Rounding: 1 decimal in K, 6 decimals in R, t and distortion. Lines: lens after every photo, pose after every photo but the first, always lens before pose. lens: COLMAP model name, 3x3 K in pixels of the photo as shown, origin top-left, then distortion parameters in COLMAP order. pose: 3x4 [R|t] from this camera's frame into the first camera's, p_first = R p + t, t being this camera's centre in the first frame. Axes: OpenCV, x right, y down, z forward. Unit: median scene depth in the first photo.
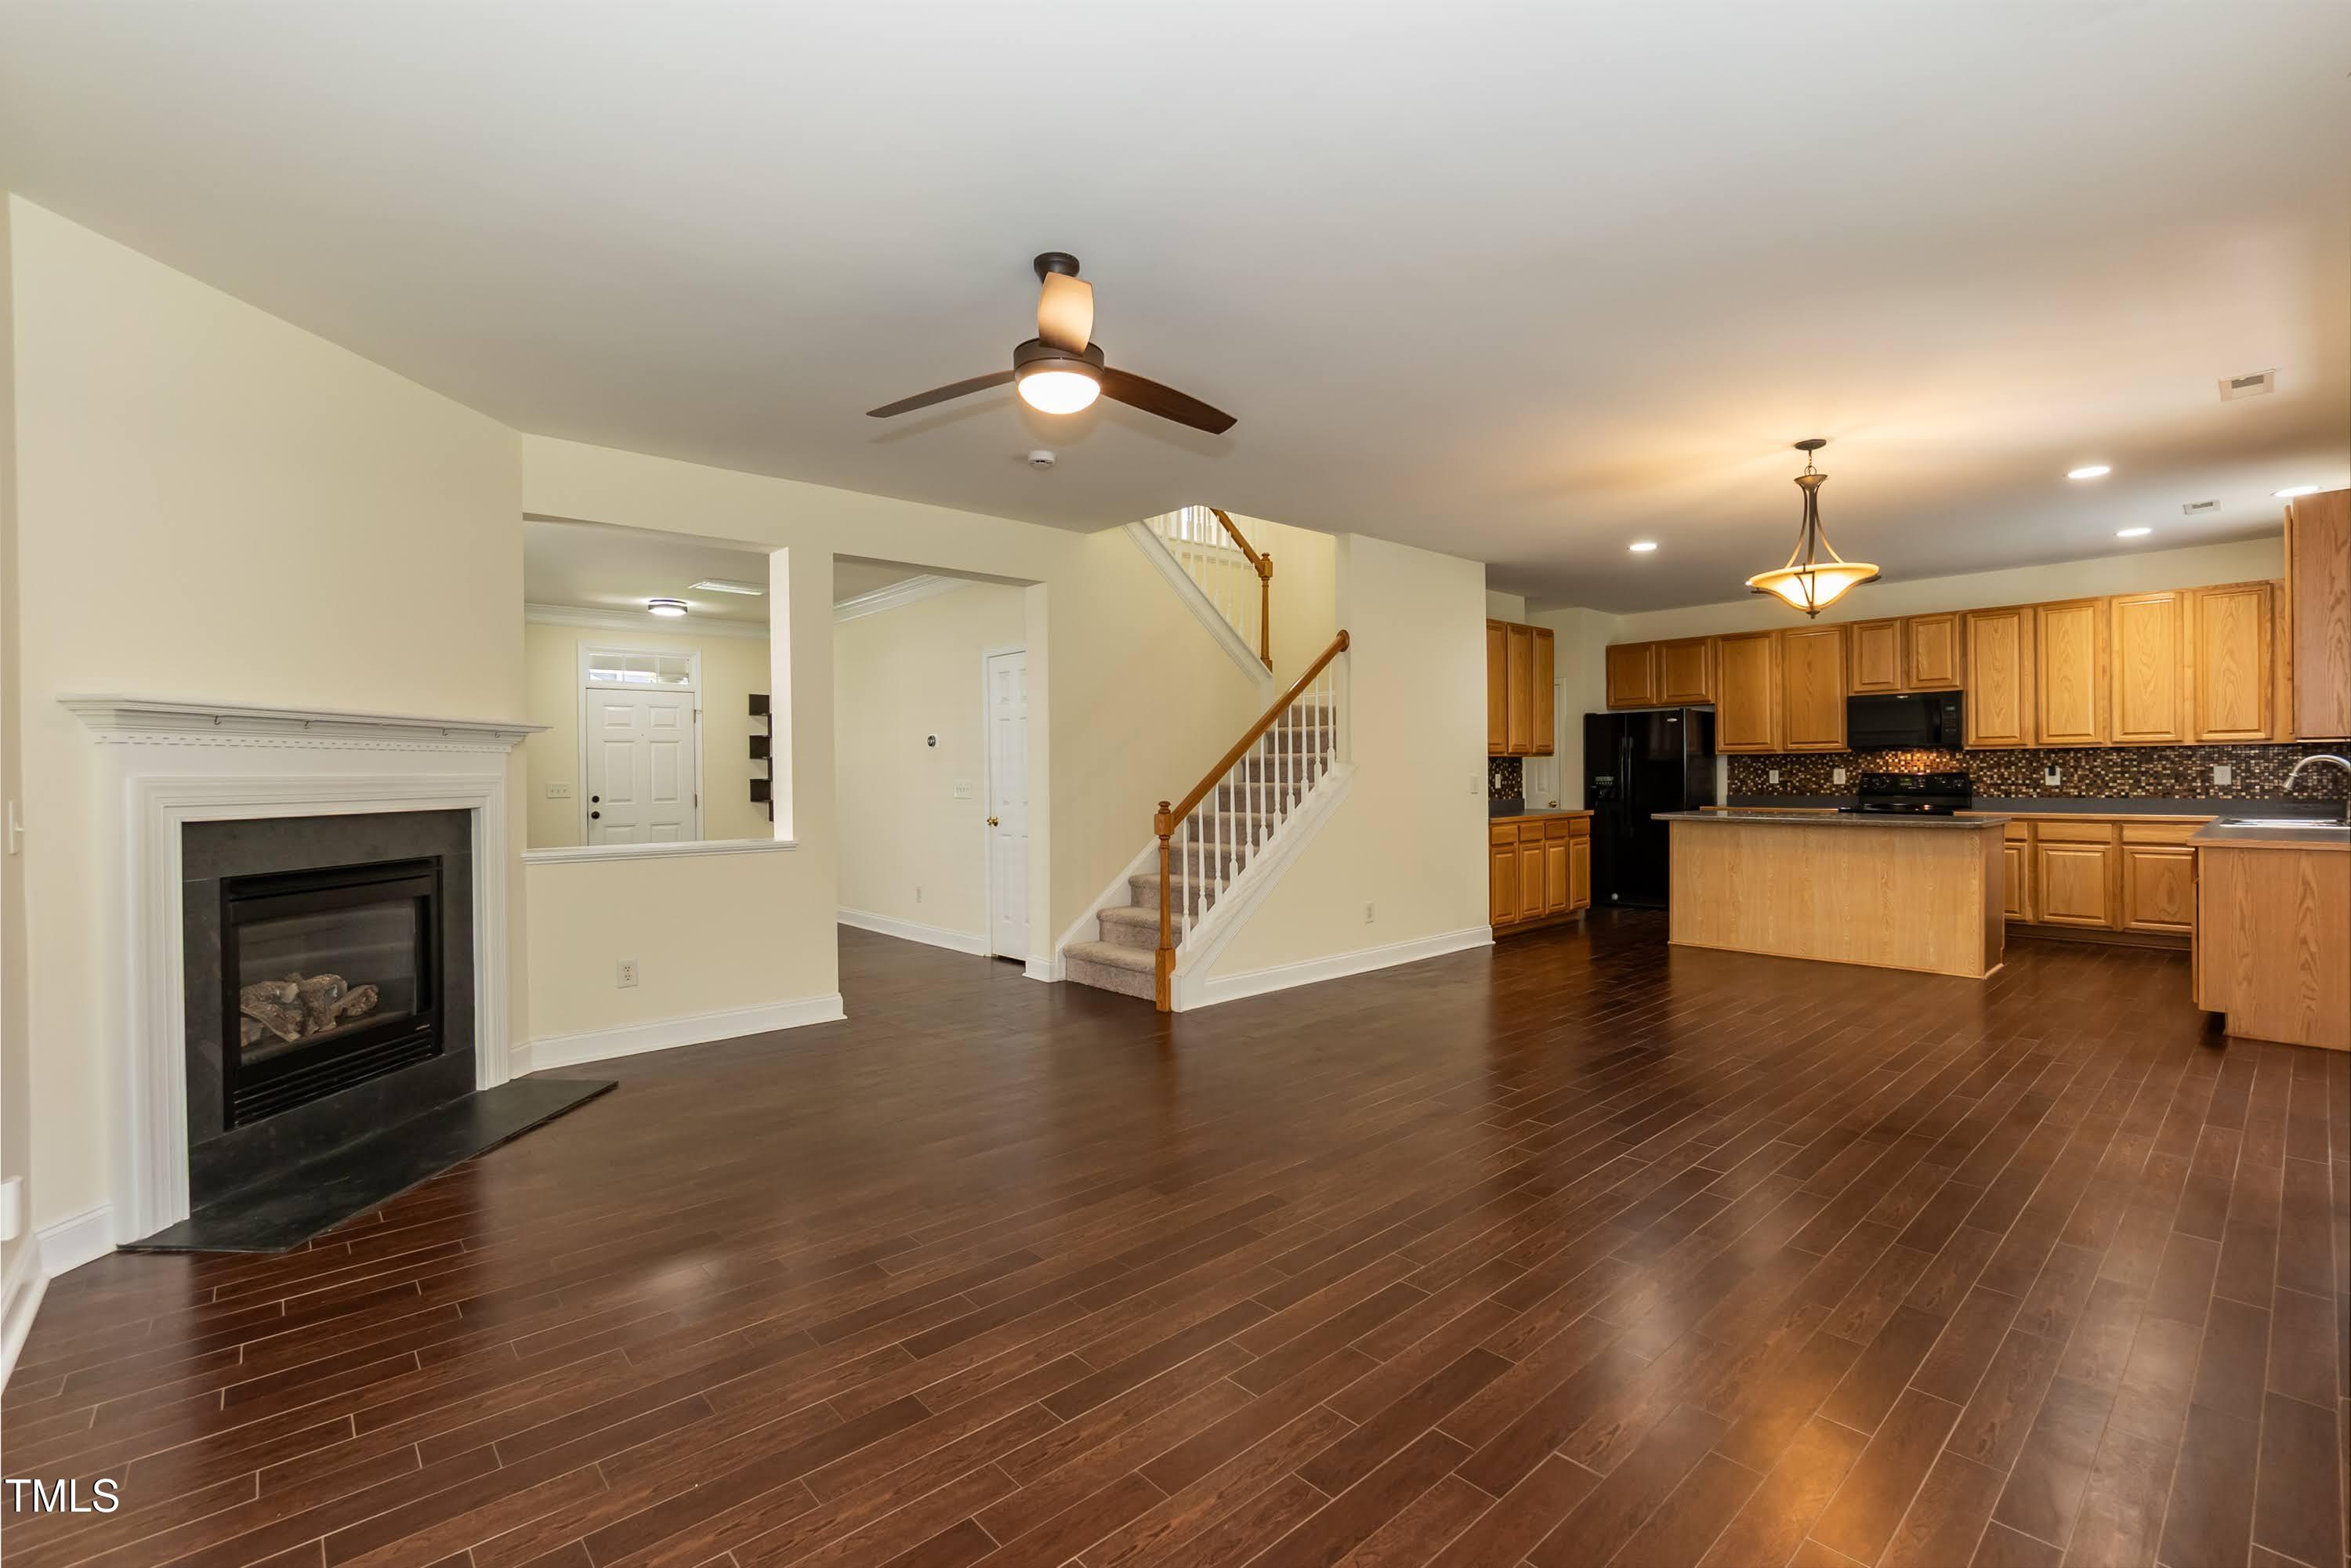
lens RADIAL K [[1047.6, 0, 1179.2], [0, 1047.6, 777.9], [0, 0, 1]] dist [-0.013873, 0.000327]
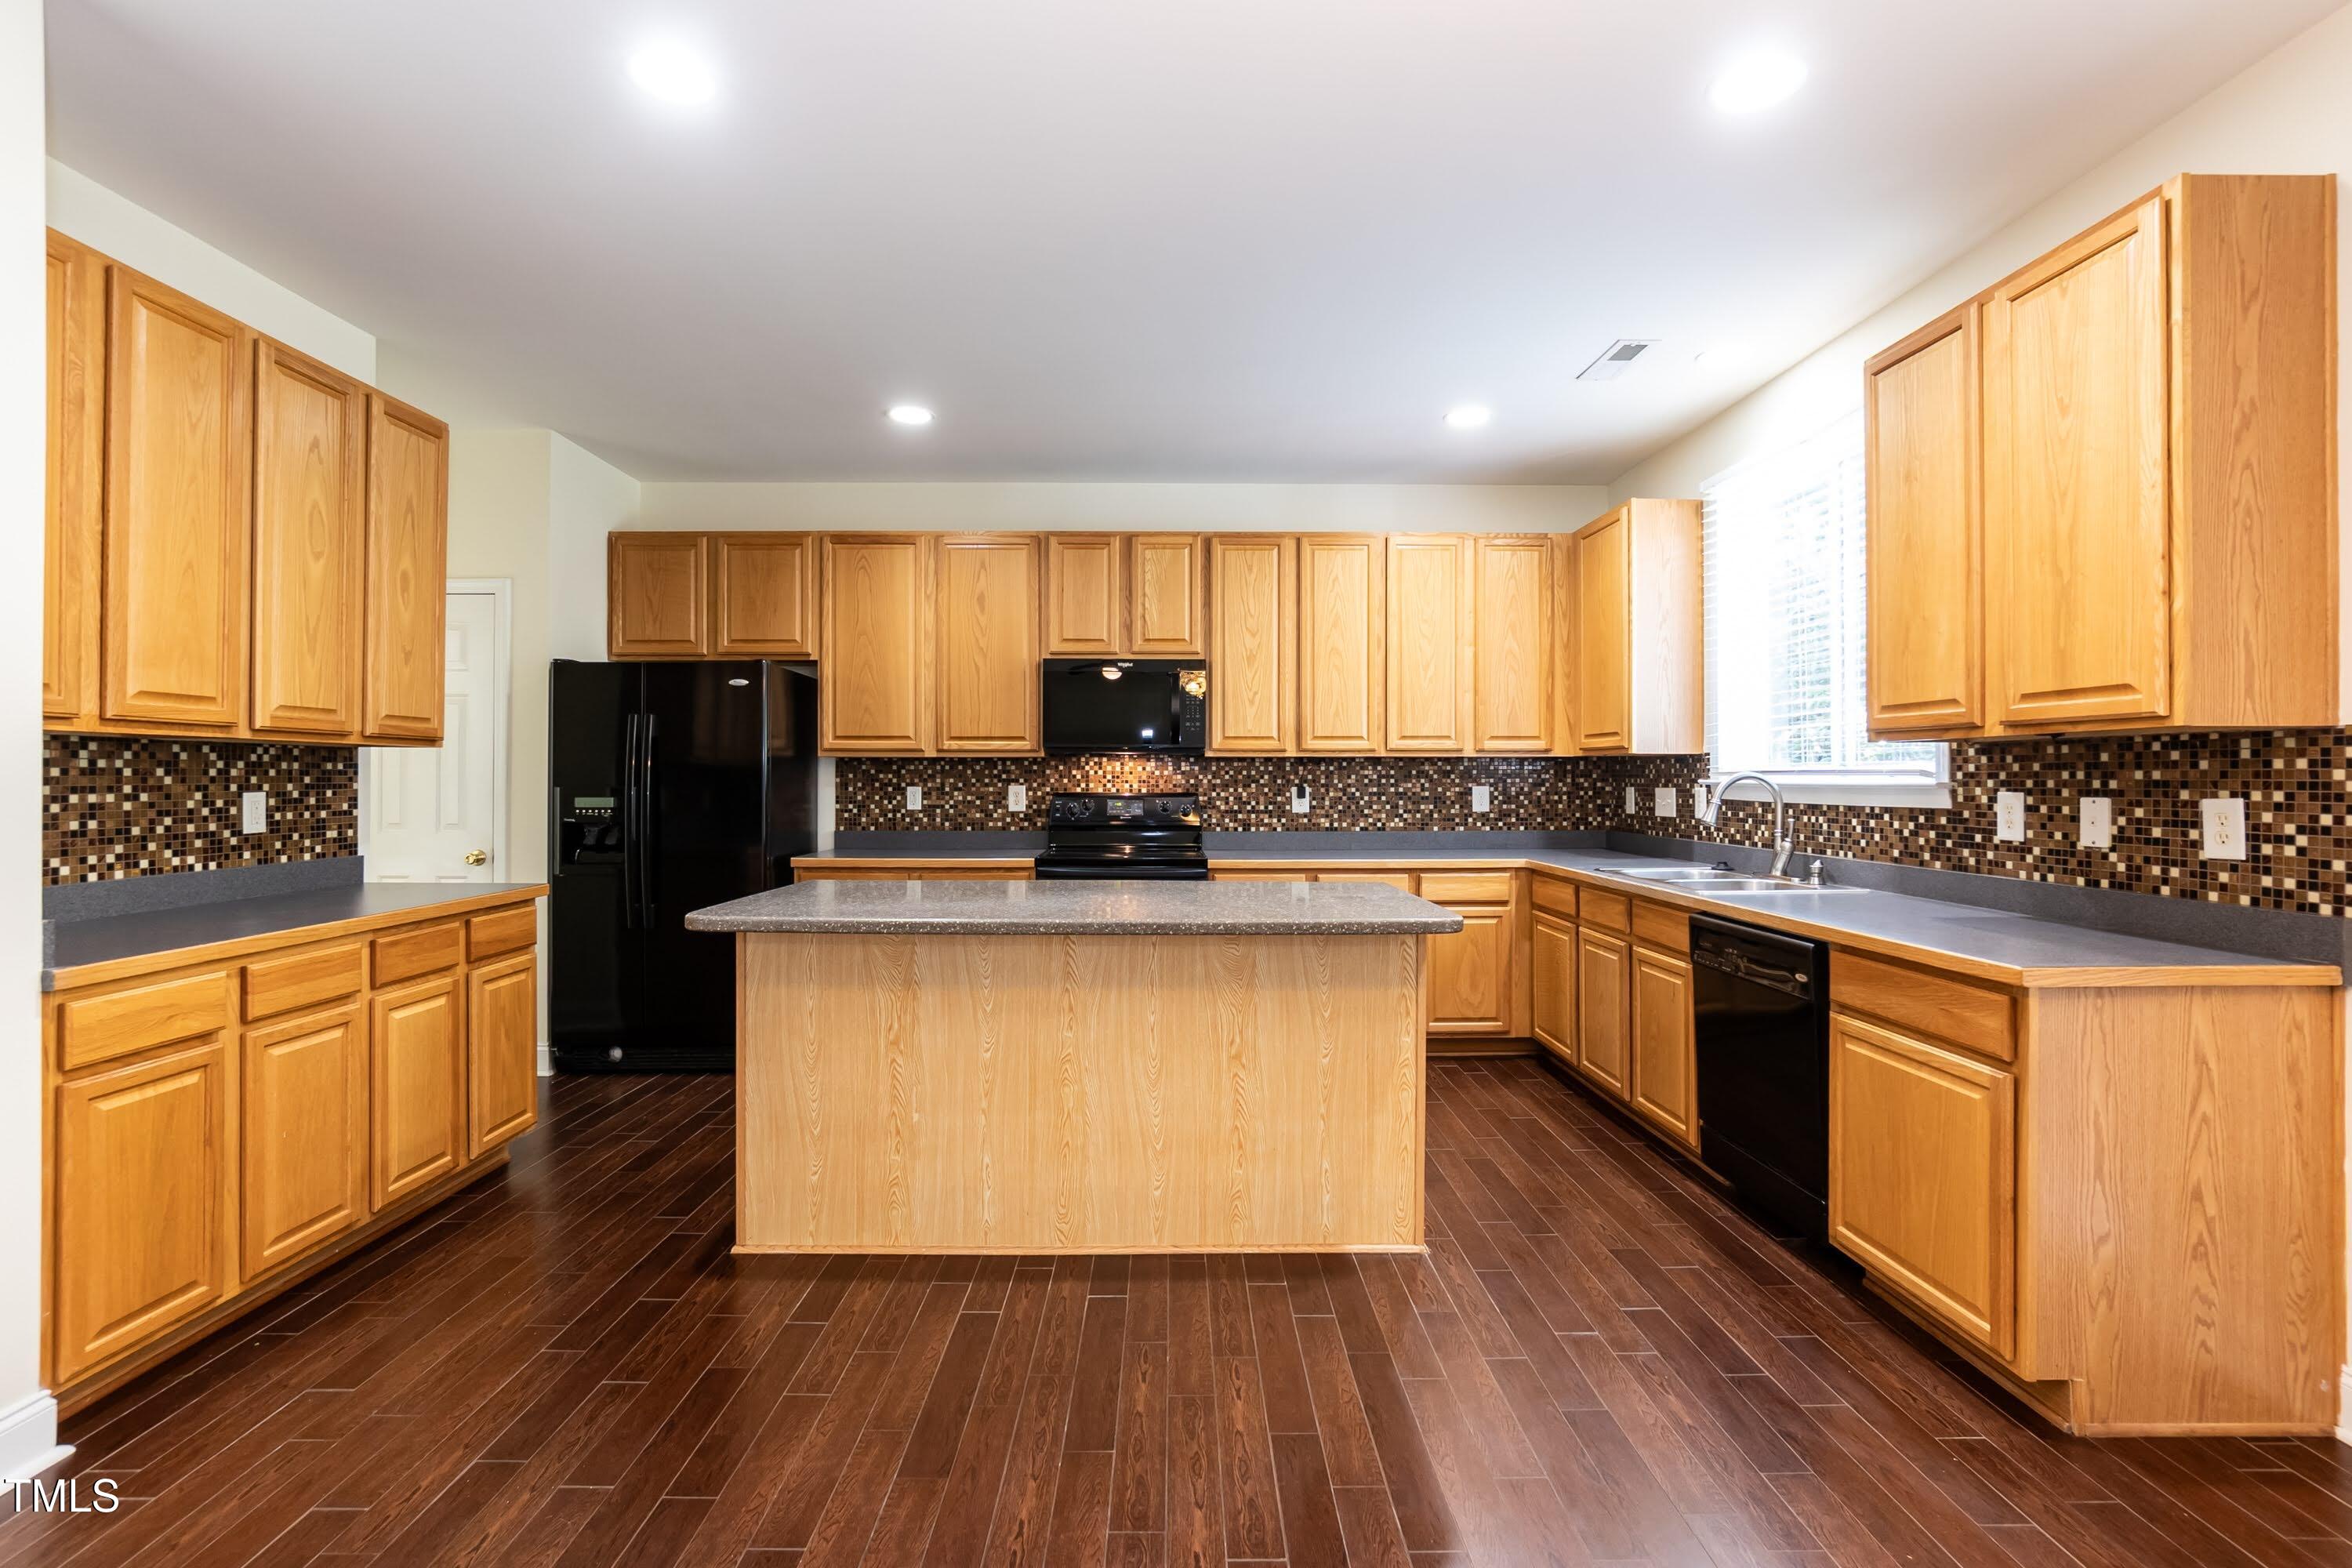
lens RADIAL K [[1048.1, 0, 1179.7], [0, 1048.1, 777.9], [0, 0, 1]] dist [-0.013873, 0.000327]
pose [[0.659878, 0.013119, 0.751258, 0.276615], [-0.004020, 0.999895, -0.013931, -0.005544], [-0.751362, 0.006173, 0.659861, 0.599427]]
